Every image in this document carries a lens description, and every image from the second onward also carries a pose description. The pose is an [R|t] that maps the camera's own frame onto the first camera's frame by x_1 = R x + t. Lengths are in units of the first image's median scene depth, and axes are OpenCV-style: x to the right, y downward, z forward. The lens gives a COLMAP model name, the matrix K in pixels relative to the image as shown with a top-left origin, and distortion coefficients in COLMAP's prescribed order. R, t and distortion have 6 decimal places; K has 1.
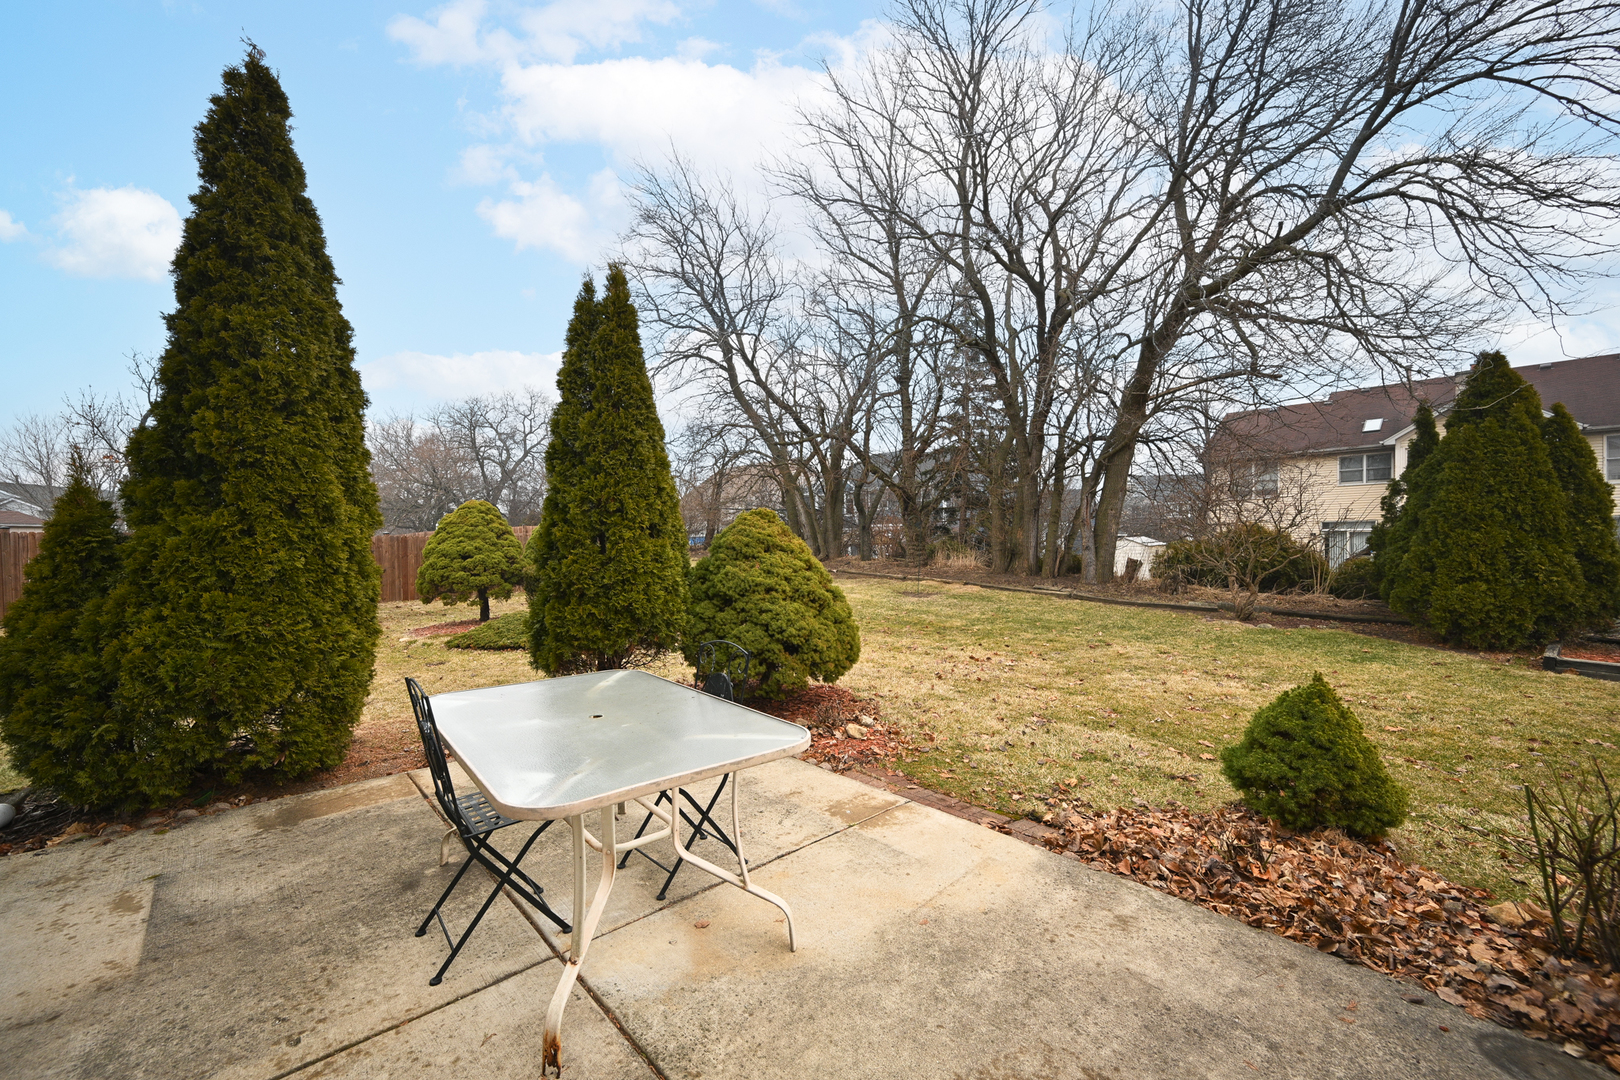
lens RADIAL K [[652.5, 0, 810.0], [0, 652.5, 540.0], [0, 0, 1]] dist [-0.000068, -0.000001]
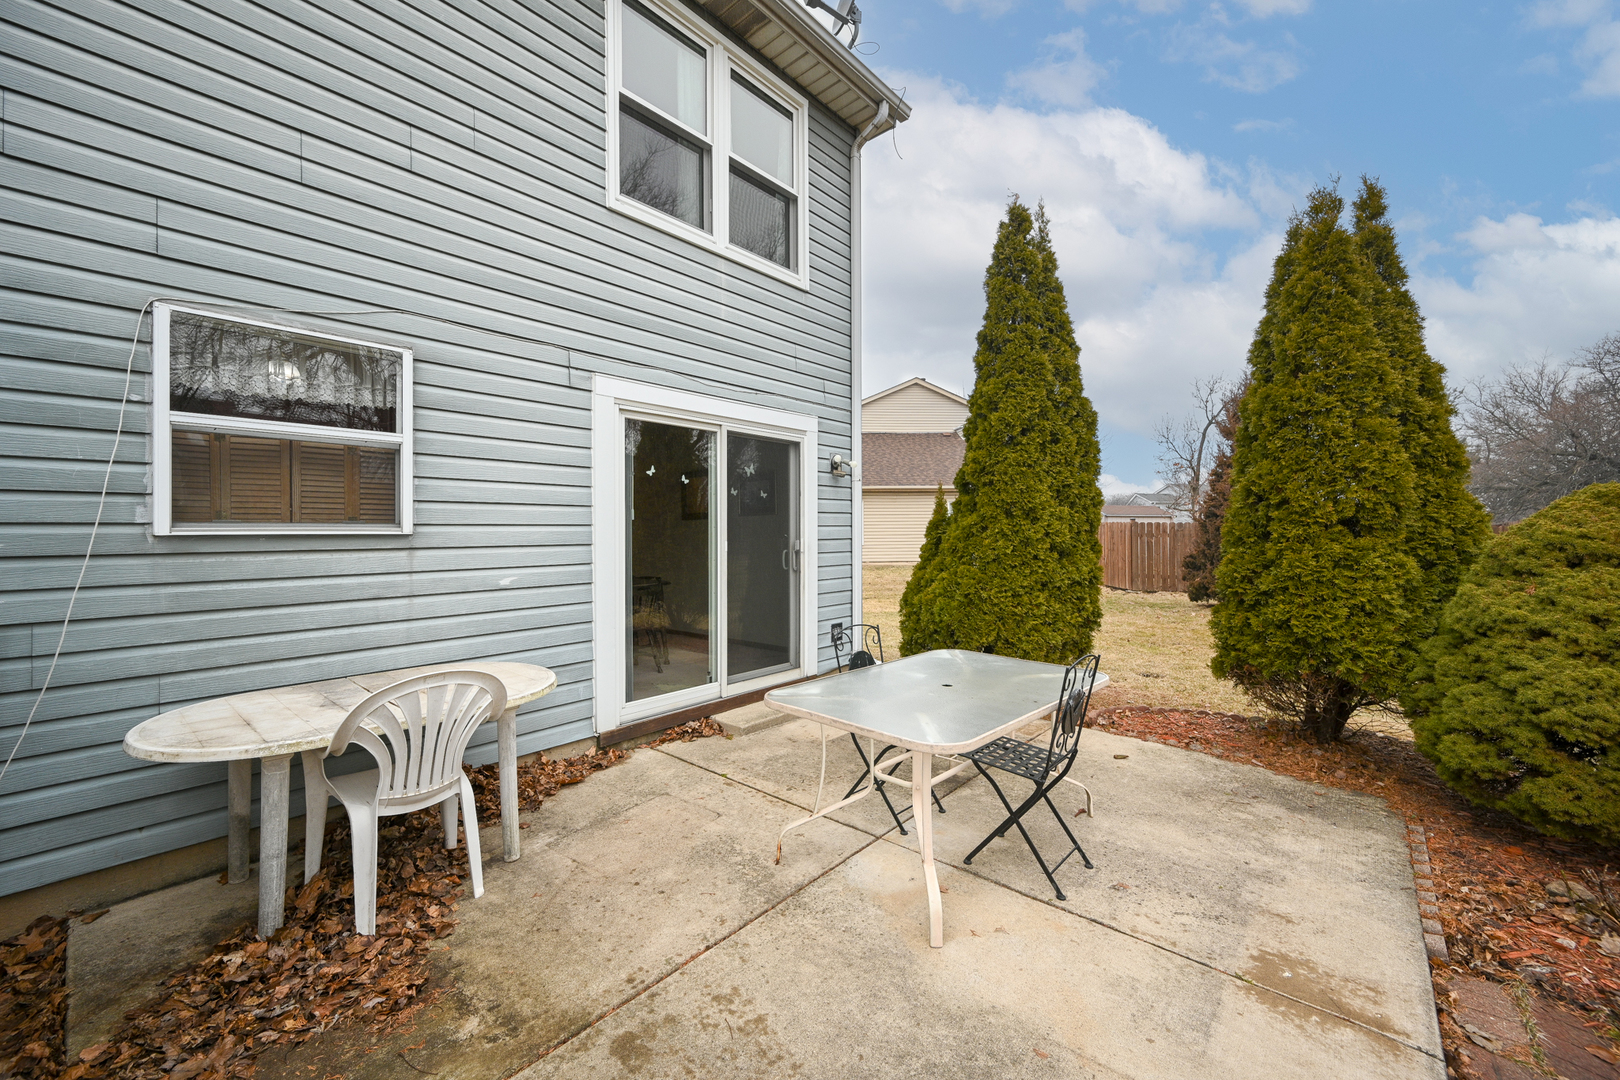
lens RADIAL K [[650.8, 0, 810.0], [0, 650.8, 522.5], [0, 0, 1]] dist [0.000052, -0.000035]
pose [[0.101974, 0.000458, -0.994787, 0.459207], [-0.004202, 0.999991, 0.000030, -0.018116], [0.994778, 0.004177, 0.101975, 0.329348]]
